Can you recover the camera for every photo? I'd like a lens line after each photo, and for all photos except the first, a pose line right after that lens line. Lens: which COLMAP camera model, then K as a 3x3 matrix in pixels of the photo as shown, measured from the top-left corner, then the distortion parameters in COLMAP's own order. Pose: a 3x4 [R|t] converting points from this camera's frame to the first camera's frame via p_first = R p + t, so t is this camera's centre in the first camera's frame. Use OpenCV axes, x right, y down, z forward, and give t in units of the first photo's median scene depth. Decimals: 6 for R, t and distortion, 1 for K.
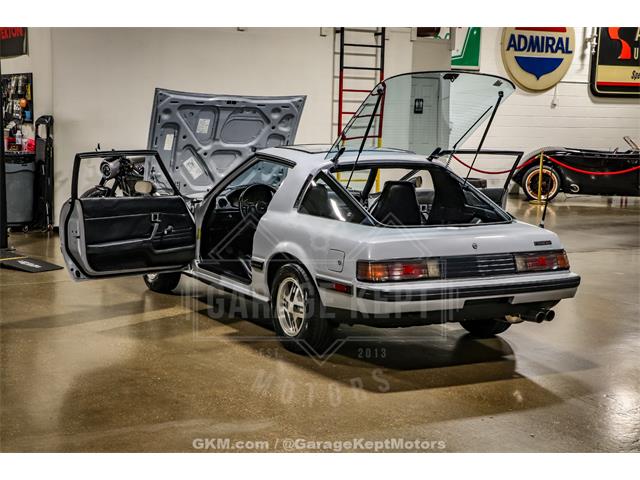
lens RADIAL K [[1135.6, 0, 320.4], [0, 1135.6, 249.6], [0, 0, 1]] dist [0.143202, 1.132541]
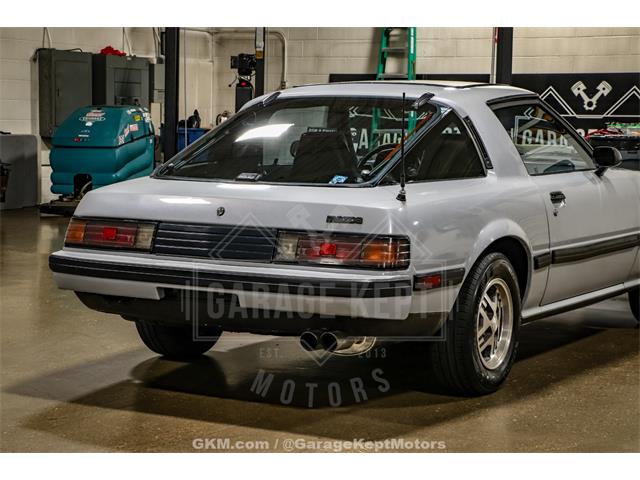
lens RADIAL K [[1663.6, 0, 356.6], [0, 1663.6, 242.1], [0, 0, 1]] dist [0.537074, -0.204125]
pose [[0.487232, 0.069257, -0.870522, 0.919638], [-0.109153, 0.993862, 0.017977, -0.010267], [0.866424, 0.086262, 0.491801, 0.553203]]
